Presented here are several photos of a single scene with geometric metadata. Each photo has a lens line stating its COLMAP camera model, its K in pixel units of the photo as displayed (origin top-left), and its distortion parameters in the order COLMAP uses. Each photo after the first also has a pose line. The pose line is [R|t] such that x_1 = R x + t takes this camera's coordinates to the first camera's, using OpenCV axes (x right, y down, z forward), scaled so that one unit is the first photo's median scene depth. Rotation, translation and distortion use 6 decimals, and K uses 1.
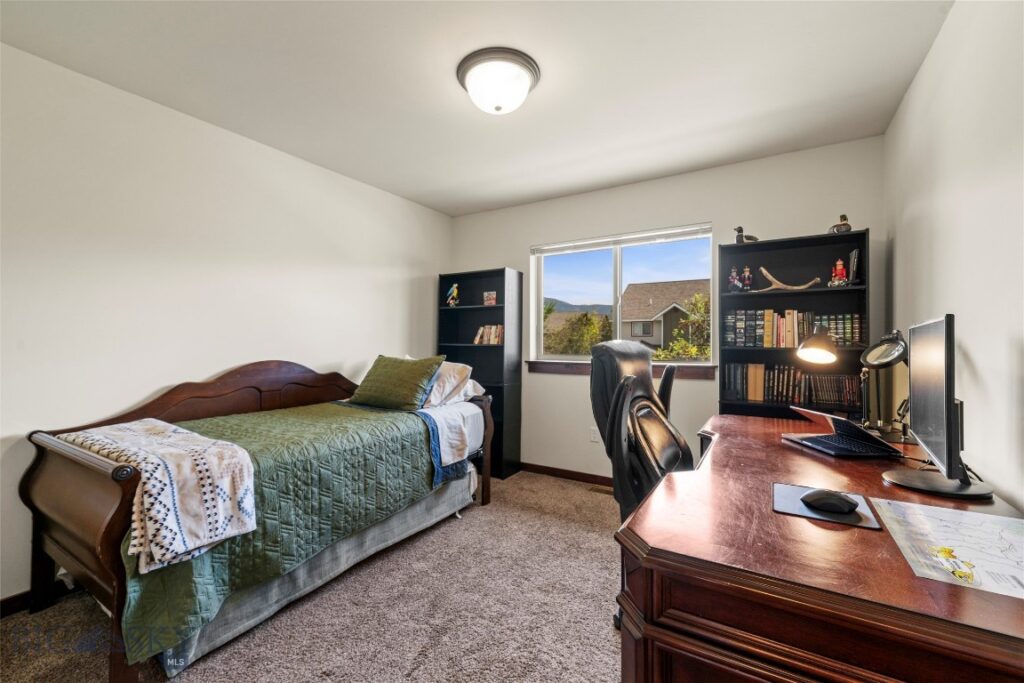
lens RADIAL K [[405.5, 0, 513.1], [0, 405.5, 342.0], [0, 0, 1]] dist [-0.002467, 0.000013]
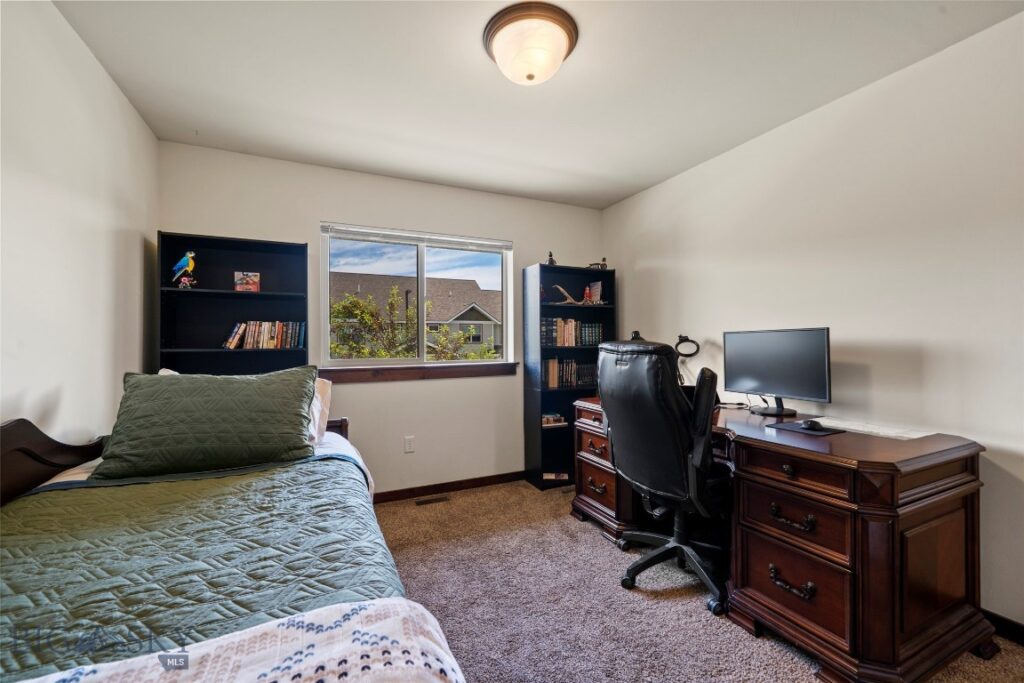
lens RADIAL K [[405.5, 0, 511.1], [0, 405.5, 339.0], [0, 0, 1]] dist [-0.002467, 0.000013]
pose [[0.576567, -0.000795, 0.817049, -0.411846], [0.007643, 0.999961, -0.004420, -0.004787], [-0.817014, 0.008793, 0.576551, 0.276769]]
